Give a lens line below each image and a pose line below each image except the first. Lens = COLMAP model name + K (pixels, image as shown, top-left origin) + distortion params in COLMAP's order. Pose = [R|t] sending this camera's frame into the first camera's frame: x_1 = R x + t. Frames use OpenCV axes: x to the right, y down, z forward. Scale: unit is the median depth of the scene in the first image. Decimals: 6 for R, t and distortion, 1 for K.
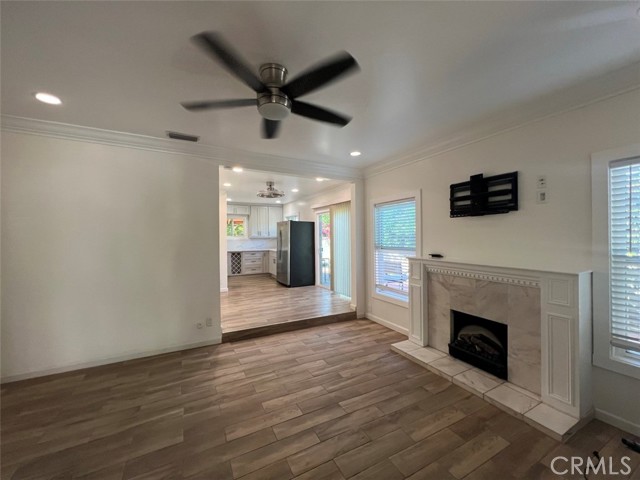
lens RADIAL K [[254.5, 0, 318.0], [0, 254.5, 237.6], [0, 0, 1]] dist [-0.000250, 0.000264]
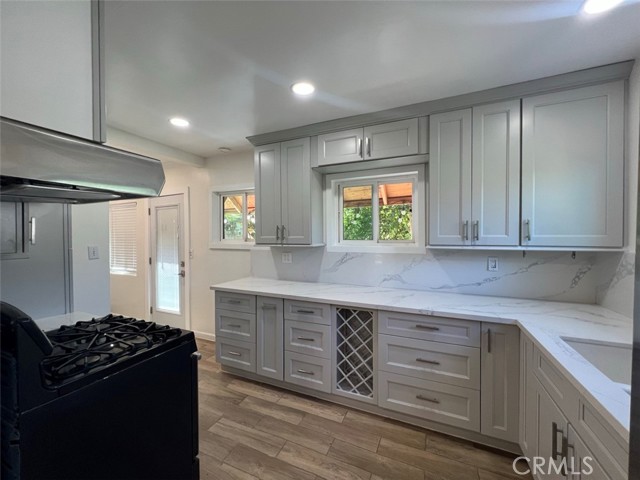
lens RADIAL K [[255.3, 0, 318.6], [0, 255.3, 238.8], [0, 0, 1]] dist [0.000655, 0.000002]
pose [[0.623863, 0.019436, -0.781292, -0.354721], [-0.003433, 0.999749, 0.022129, -0.038433], [0.781527, -0.011124, 0.623773, 1.956537]]
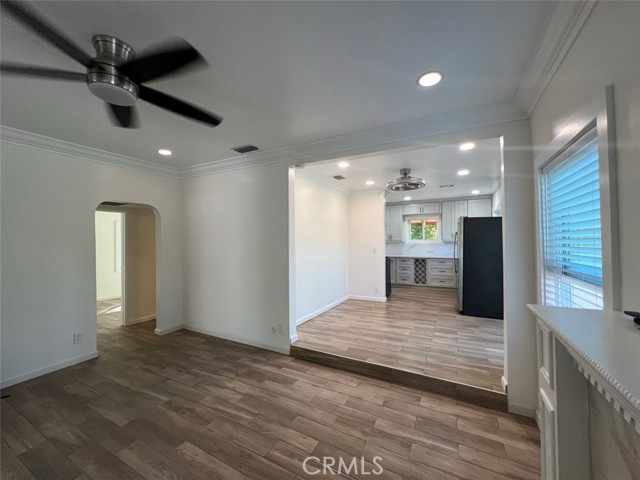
lens RADIAL K [[254.5, 0, 318.0], [0, 254.5, 237.6], [0, 0, 1]] dist [-0.000250, 0.000264]
pose [[0.566995, -0.006308, -0.823697, 0.454450], [-0.002468, 0.999953, -0.009357, -0.009508], [0.823718, 0.007339, 0.566952, 0.553235]]
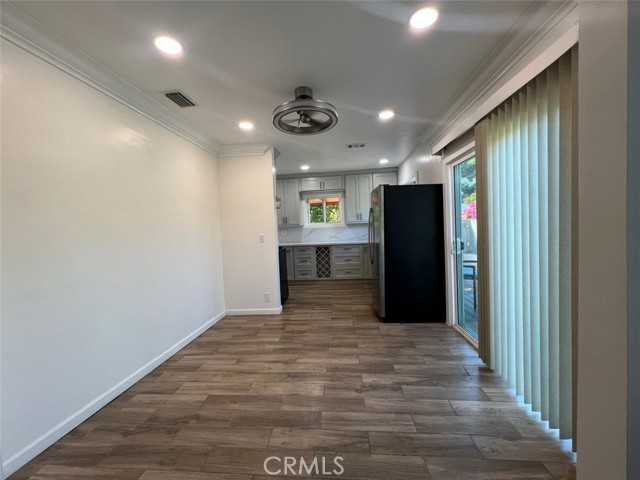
lens RADIAL K [[255.3, 0, 318.6], [0, 255.3, 238.8], [0, 0, 1]] dist [0.000655, 0.000002]
pose [[0.841135, -0.001431, -0.540823, 0.092011], [0.032371, 0.998337, 0.047706, 0.012503], [0.539856, -0.057634, 0.839782, 1.013135]]
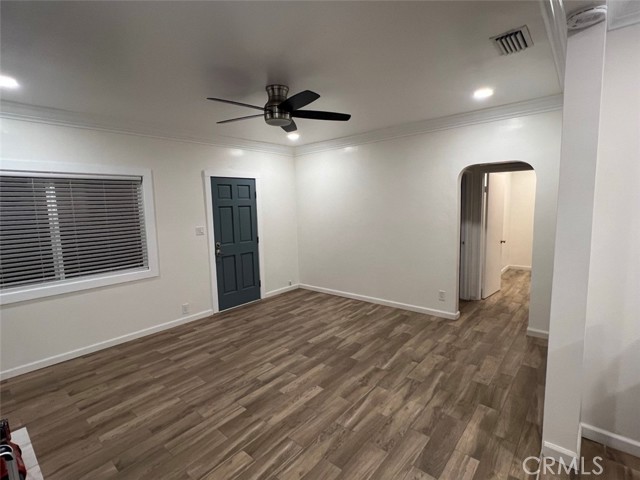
lens RADIAL K [[315.8, 0, 321.7], [0, 315.8, 235.6], [0, 0, 1]] dist [0.002125, 0.000163]
pose [[-0.925571, 0.073020, -0.371466, 0.129638], [0.032104, 0.992827, 0.115170, -0.060671], [0.377211, 0.094672, -0.921276, 1.319040]]
